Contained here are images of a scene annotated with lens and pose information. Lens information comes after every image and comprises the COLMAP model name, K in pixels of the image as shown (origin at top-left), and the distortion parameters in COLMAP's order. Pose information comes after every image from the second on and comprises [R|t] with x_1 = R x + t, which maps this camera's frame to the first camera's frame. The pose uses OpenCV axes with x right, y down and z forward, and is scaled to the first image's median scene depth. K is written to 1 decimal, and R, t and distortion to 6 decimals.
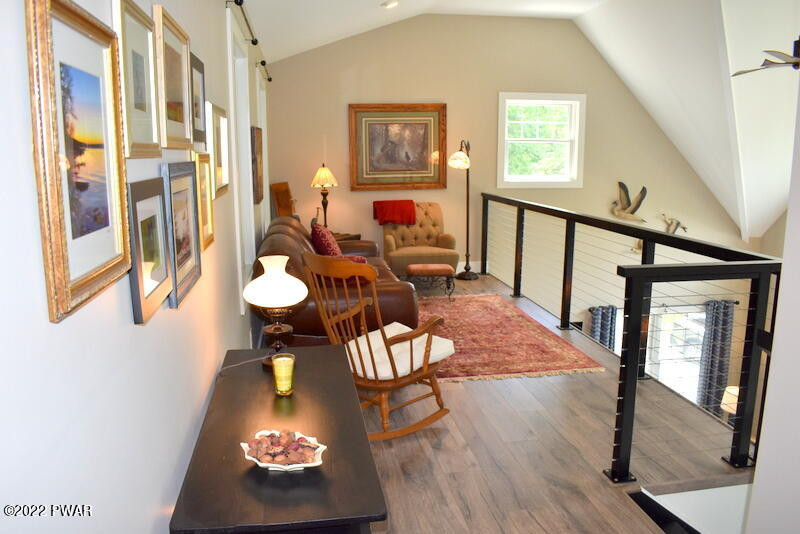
lens RADIAL K [[626.7, 0, 399.7], [0, 626.7, 265.9], [0, 0, 1]] dist [-0.092345, 0.012982]
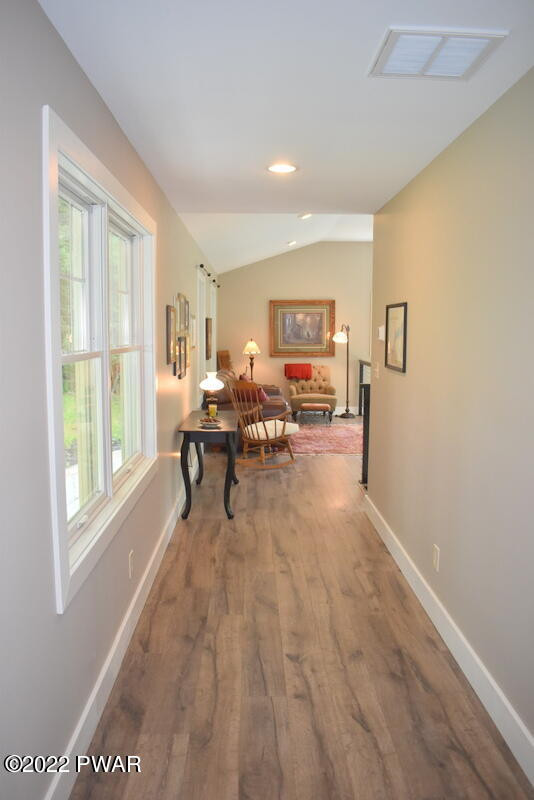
lens RADIAL K [[626.7, 0, 267.4], [0, 626.7, 399.6], [0, 0, 1]] dist [-0.092345, 0.012982]
pose [[0.990749, 0.024760, -0.133429, 0.123399], [-0.033565, 0.997376, -0.064150, 0.082656], [0.131490, 0.068035, 0.988980, -0.505011]]
